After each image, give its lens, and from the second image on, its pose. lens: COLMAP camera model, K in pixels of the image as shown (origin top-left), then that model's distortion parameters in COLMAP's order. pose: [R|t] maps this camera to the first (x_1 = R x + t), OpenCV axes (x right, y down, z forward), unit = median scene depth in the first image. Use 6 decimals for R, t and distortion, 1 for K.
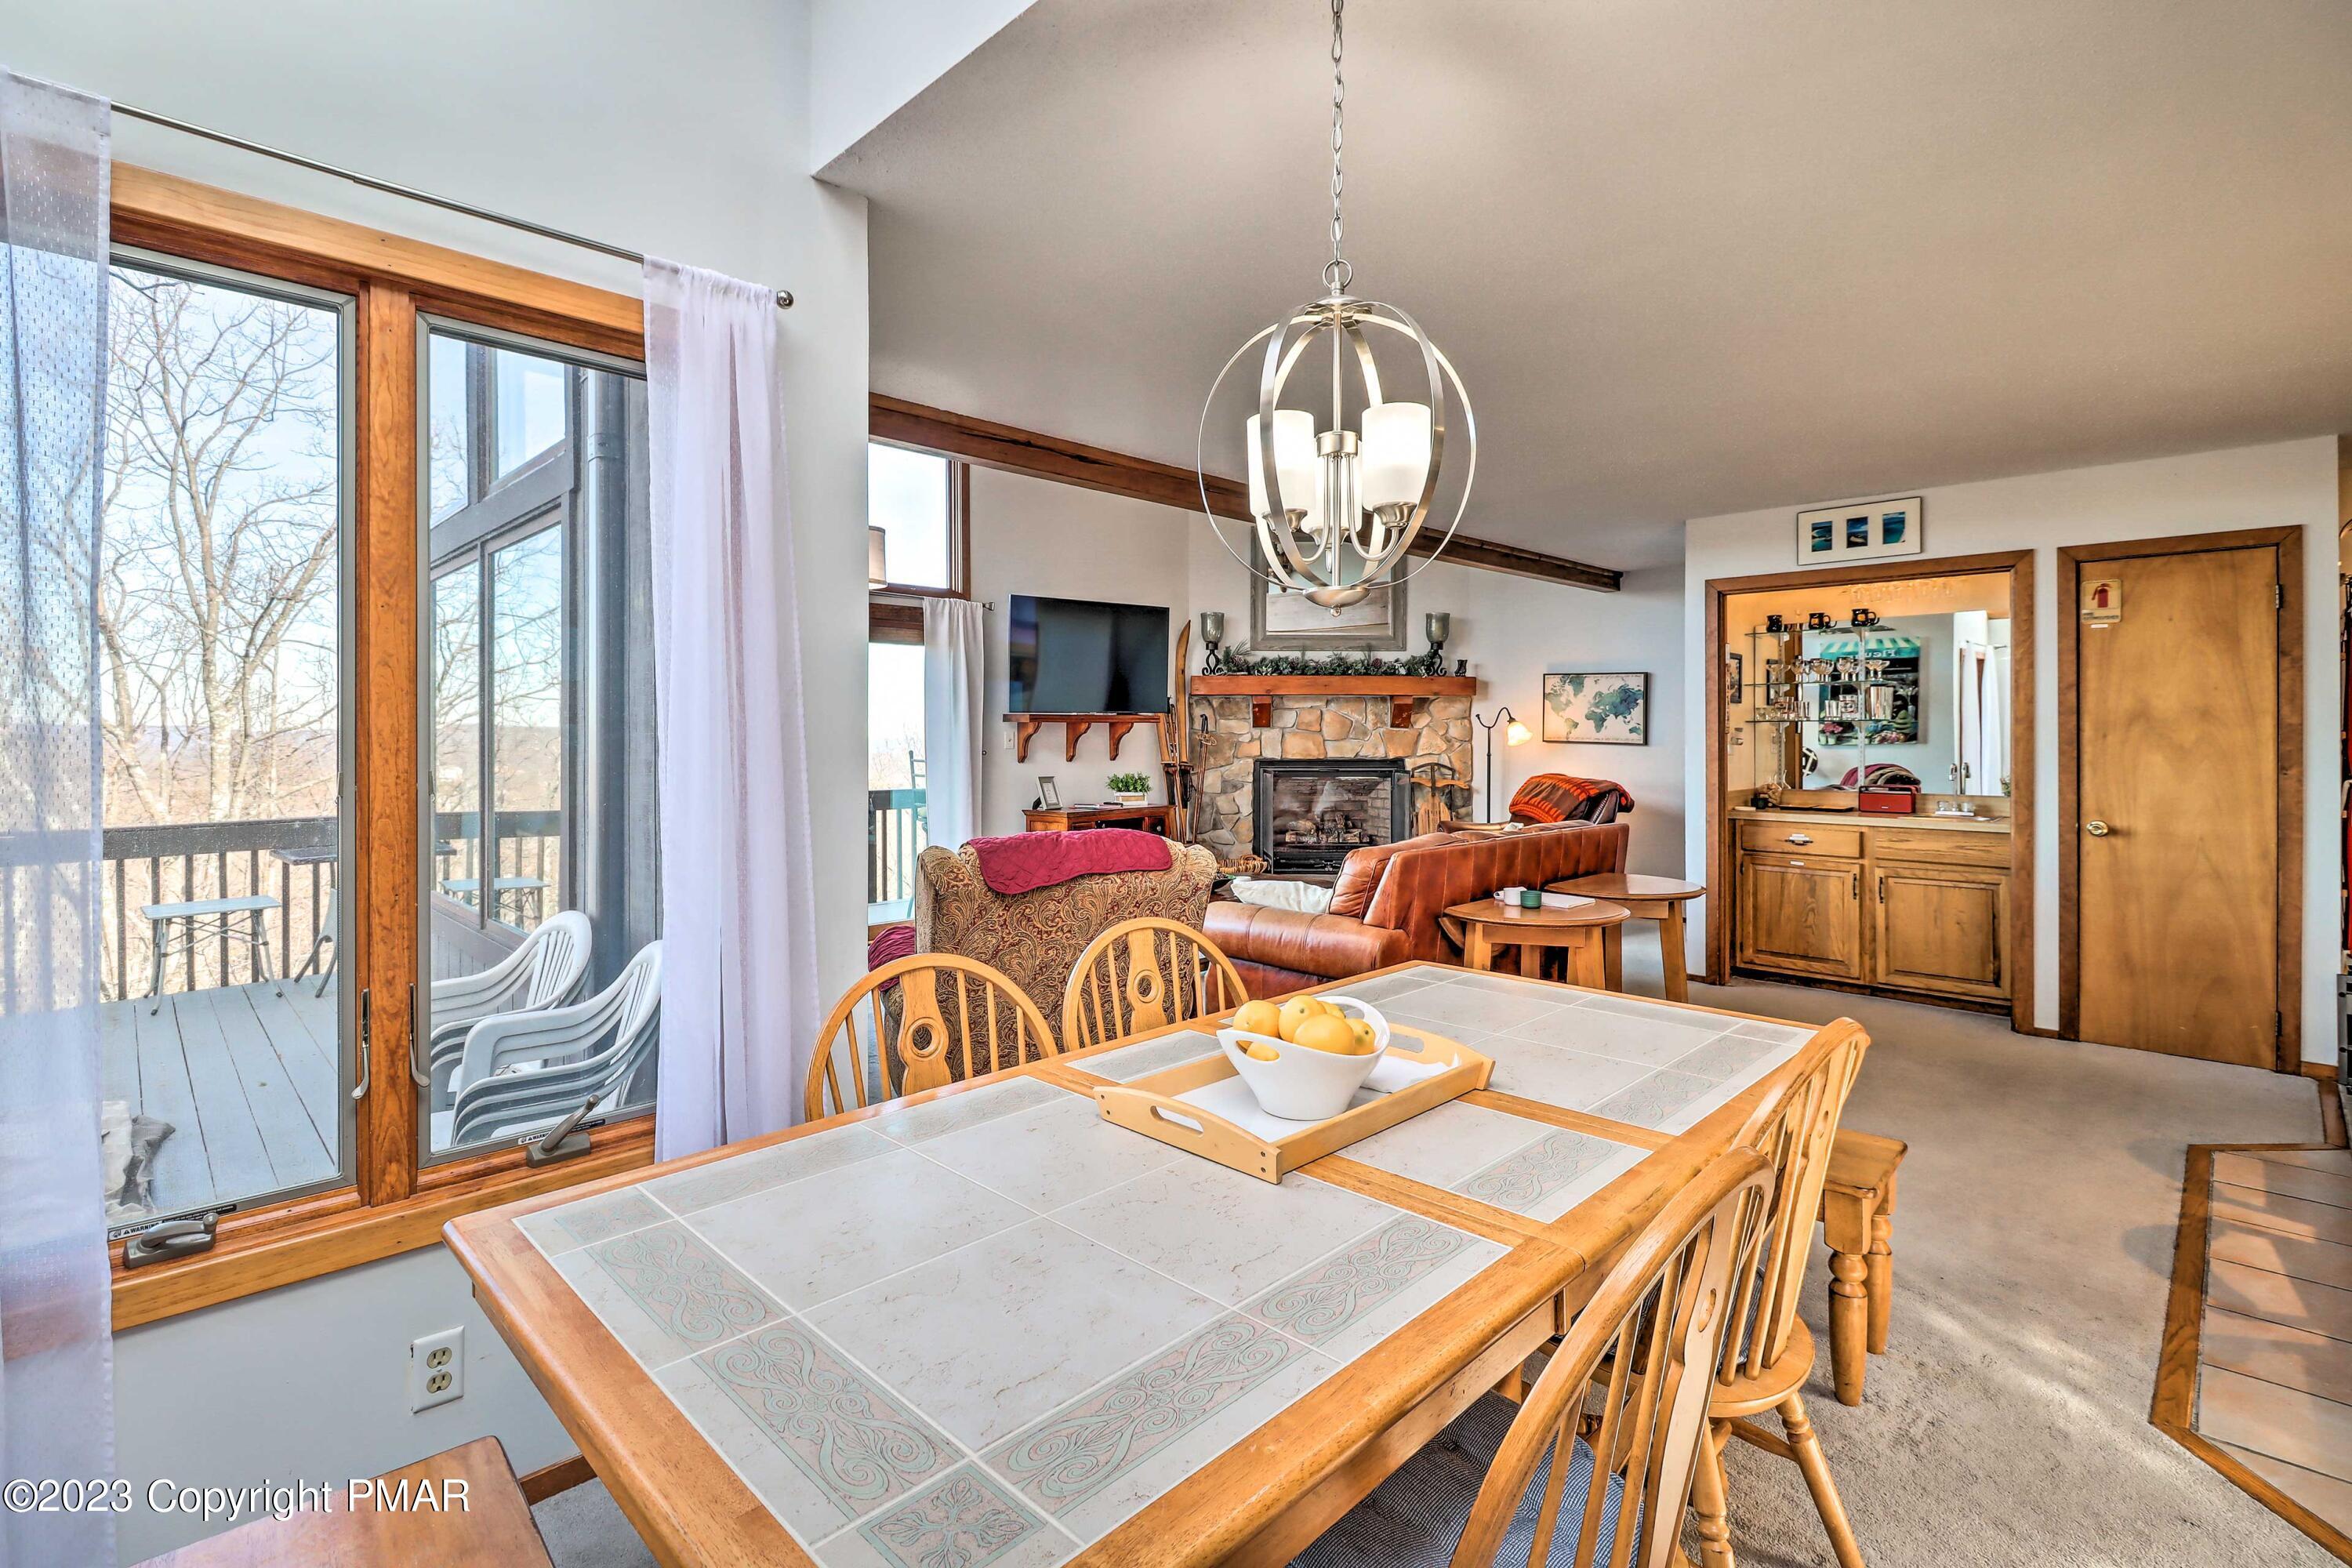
lens RADIAL K [[1088.9, 0, 1174.8], [0, 1088.9, 751.2], [0, 0, 1]] dist [-0.001513, -0.000548]
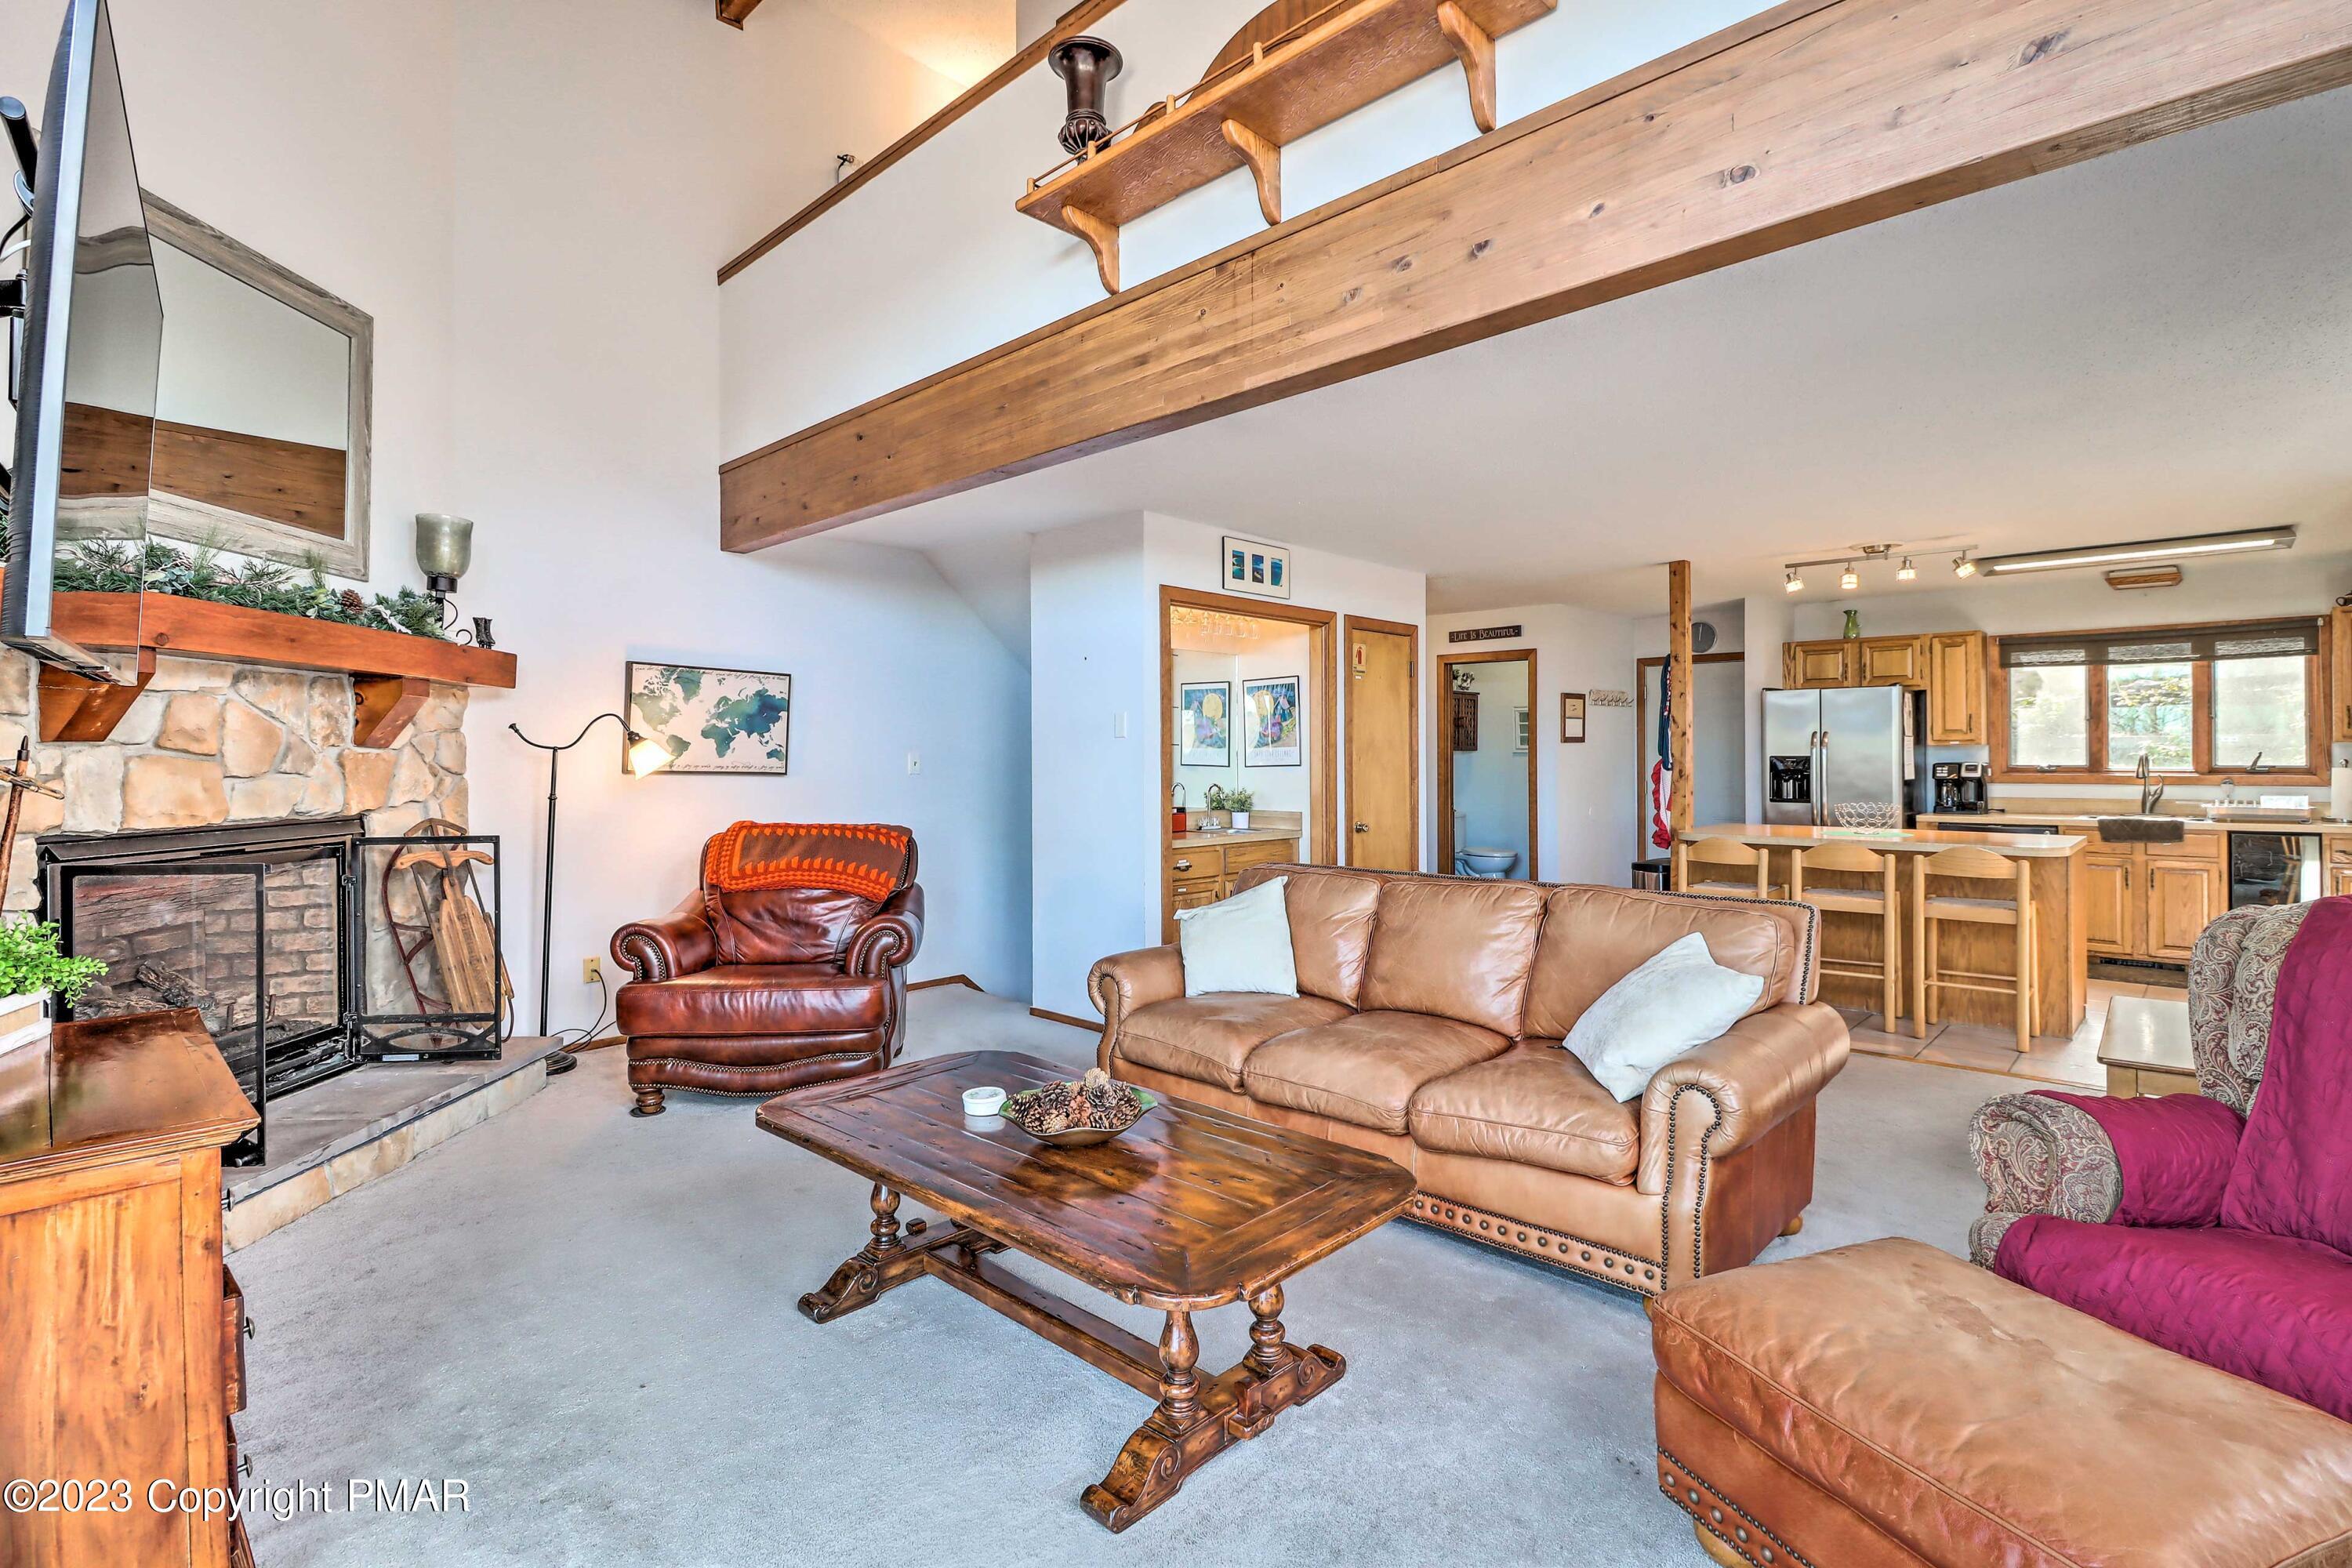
lens RADIAL K [[1088.9, 0, 1174.8], [0, 1088.9, 751.2], [0, 0, 1]] dist [-0.001513, -0.000548]
pose [[-0.025979, 0.006566, 0.999641, -0.290910], [0.018913, 0.999803, -0.006076, -0.011545], [-0.999484, 0.018748, -0.026098, 0.740713]]
